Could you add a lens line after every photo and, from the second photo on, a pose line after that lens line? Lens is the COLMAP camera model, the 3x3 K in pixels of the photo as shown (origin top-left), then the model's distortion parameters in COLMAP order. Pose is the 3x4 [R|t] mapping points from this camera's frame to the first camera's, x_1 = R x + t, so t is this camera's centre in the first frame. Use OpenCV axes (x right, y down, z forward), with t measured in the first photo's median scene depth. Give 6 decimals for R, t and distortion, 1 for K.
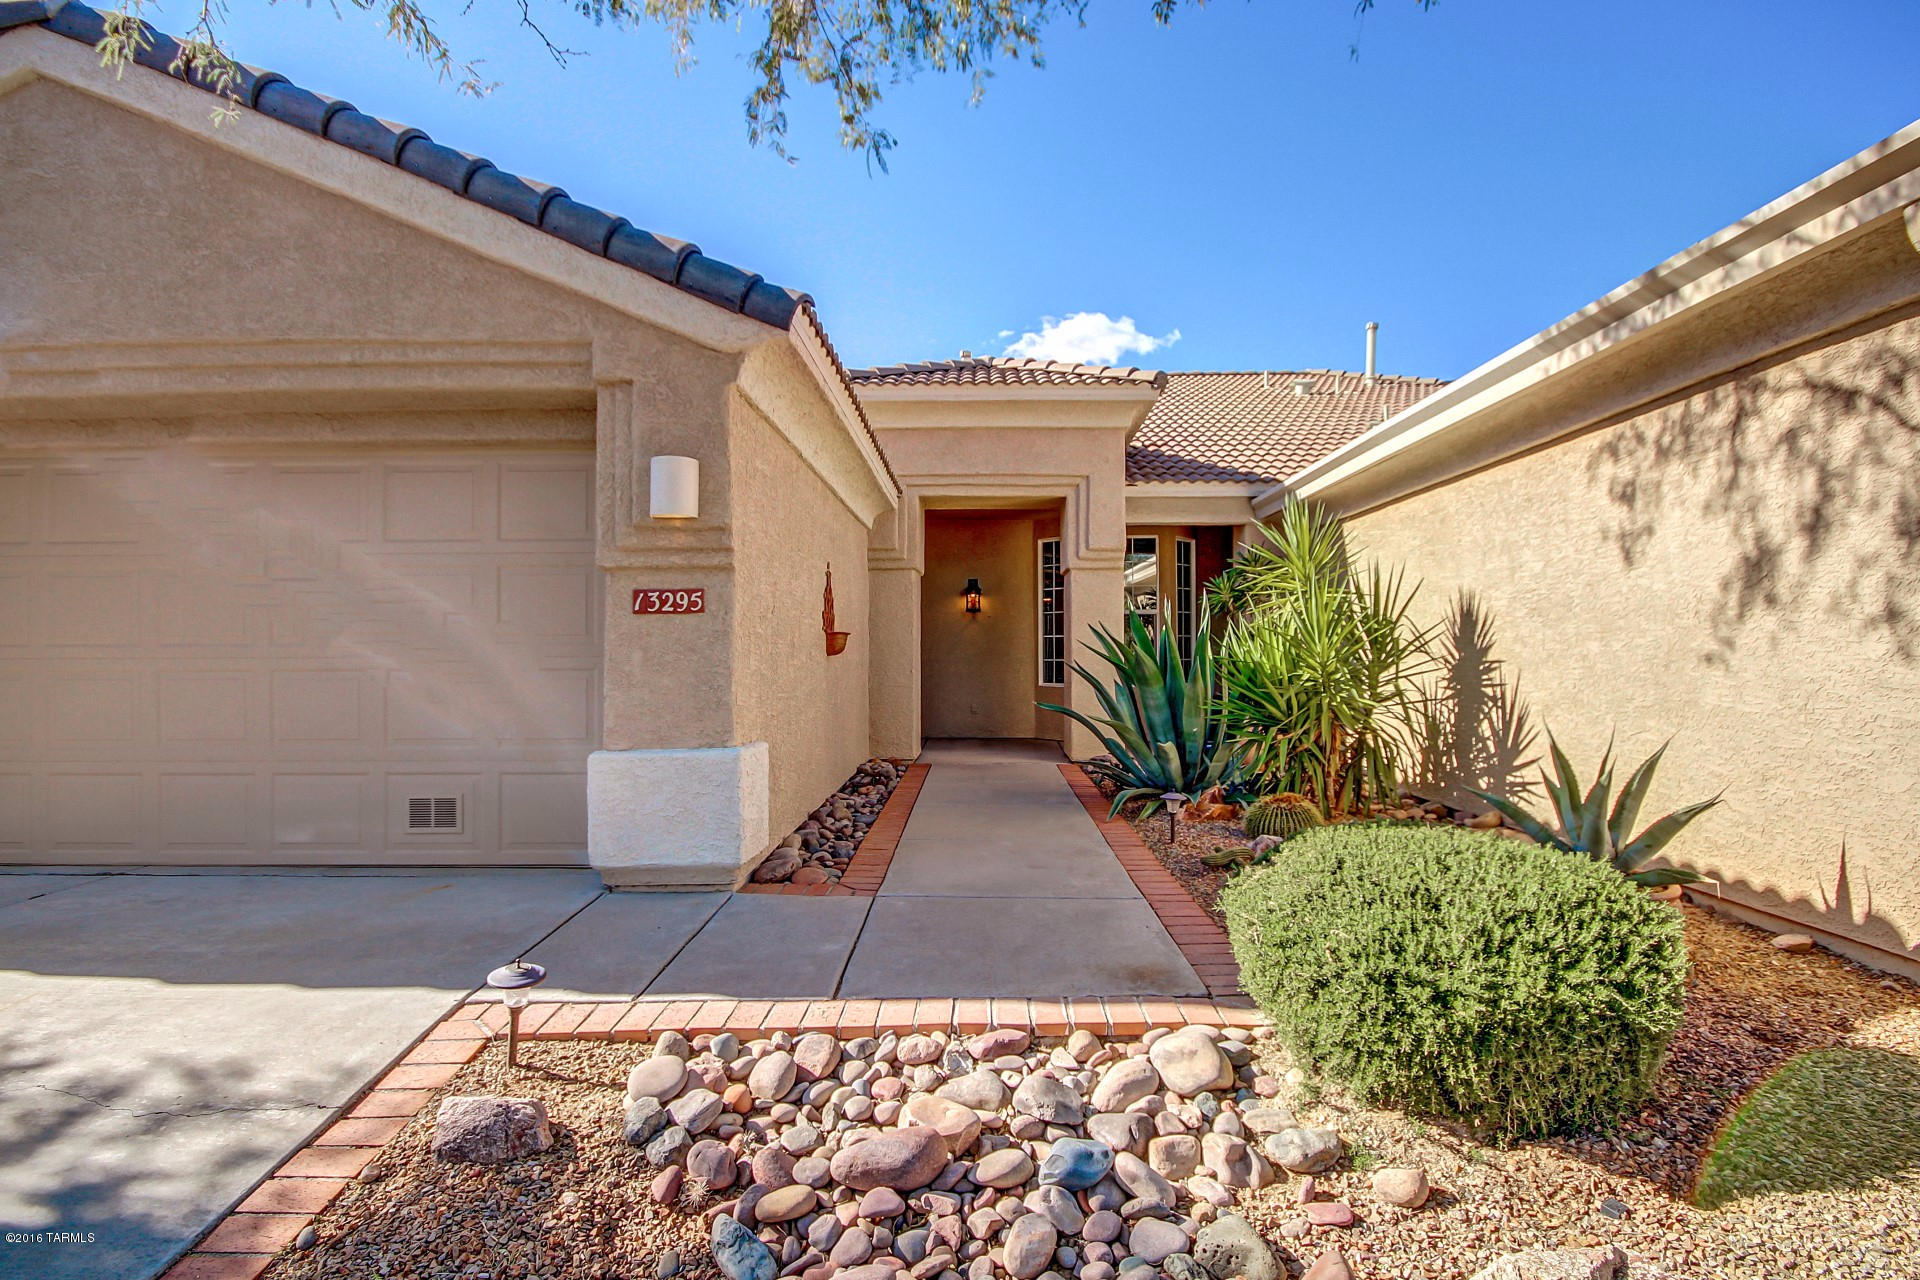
lens RADIAL K [[891.8, 0, 961.2], [0, 891.8, 644.0], [0, 0, 1]] dist [0.015376, -0.002687]
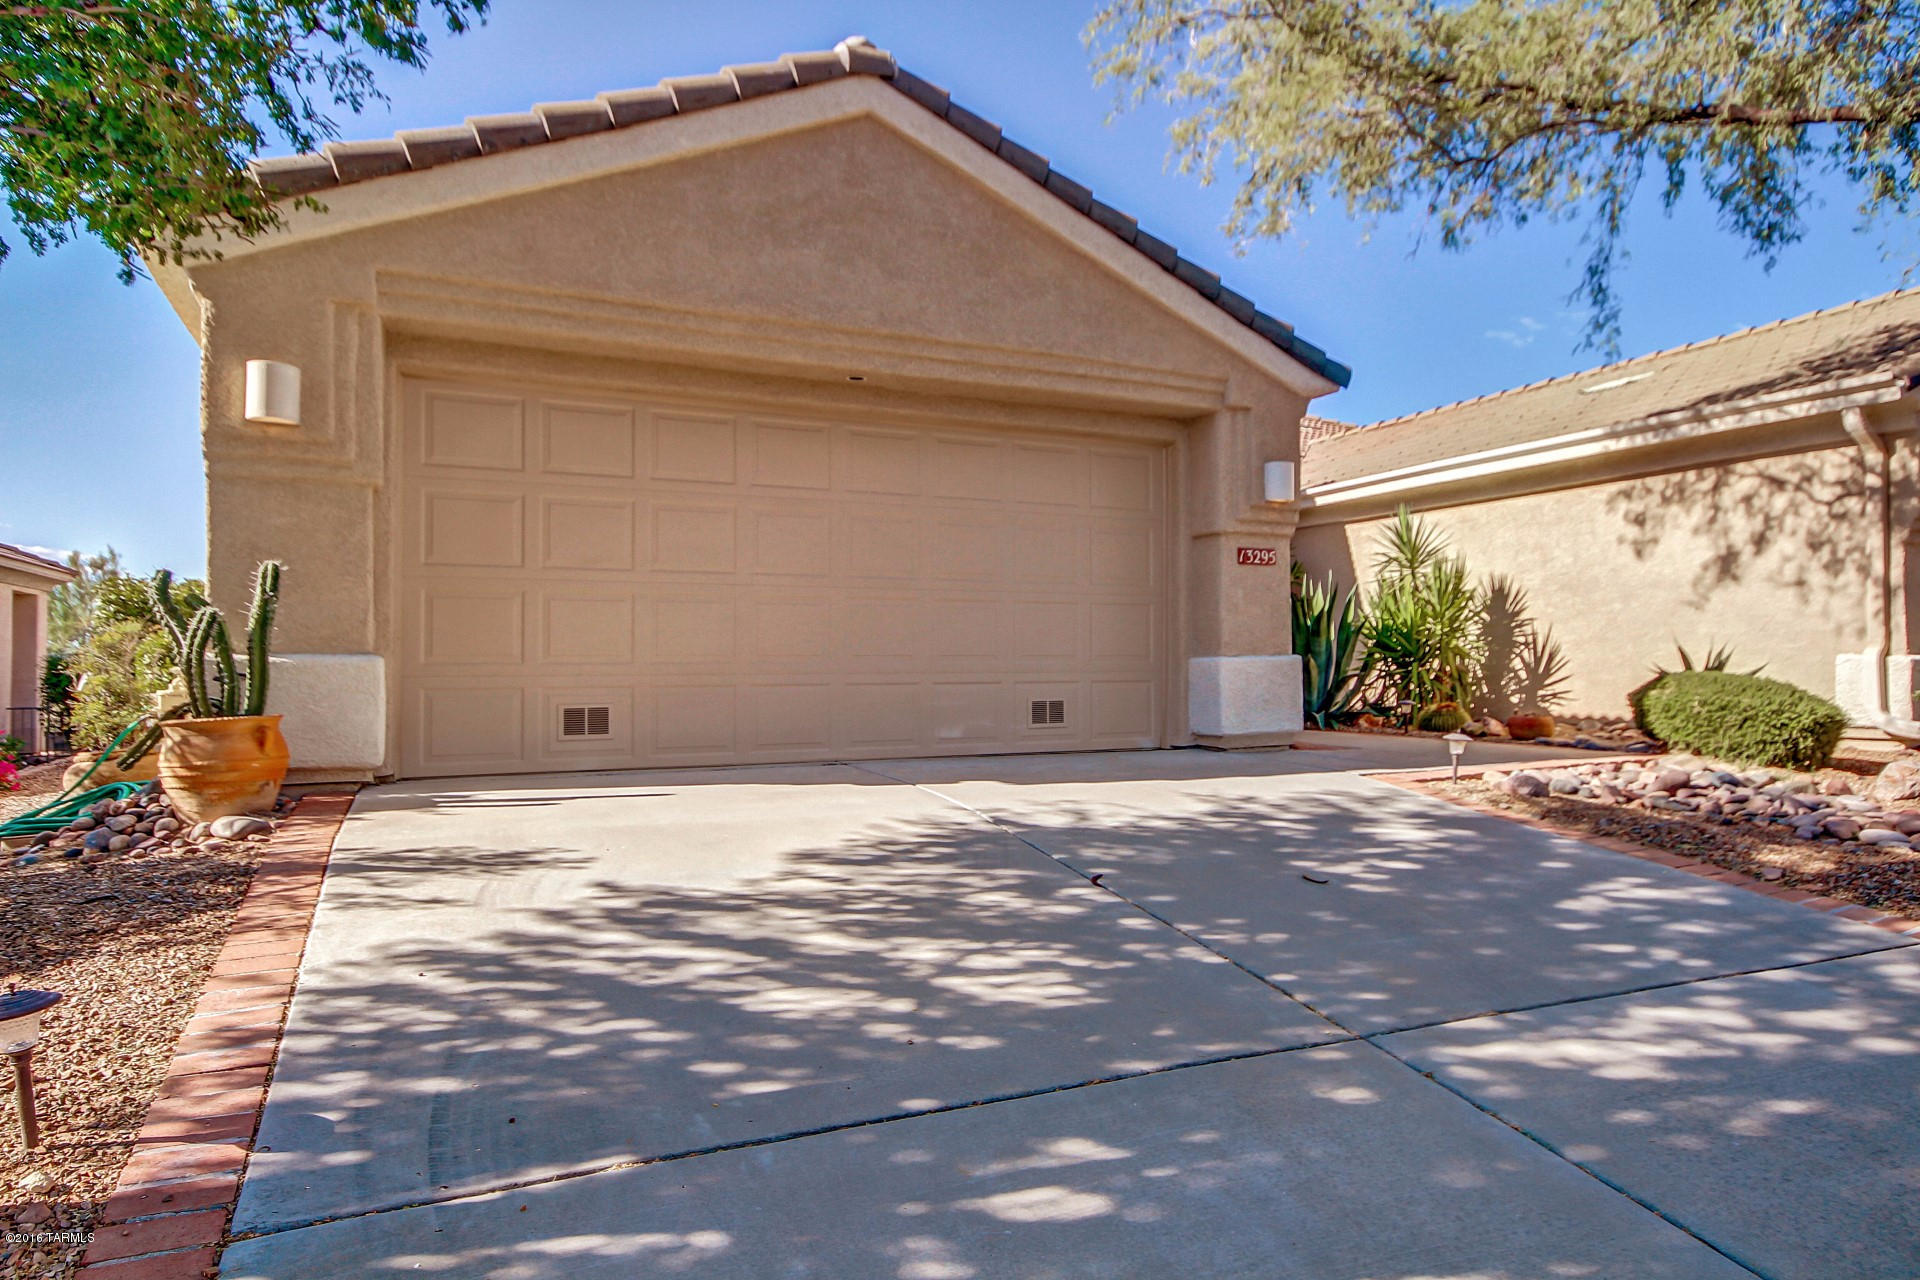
lens RADIAL K [[1156.0, 0, 960.9], [0, 1156.0, 646.4], [0, 0, 1]] dist [0.050658, 0.001405]
pose [[0.887584, 0.008478, 0.460568, -1.663612], [-0.002353, 0.999901, -0.013871, 0.130569], [-0.460640, 0.011228, 0.887516, -0.493793]]
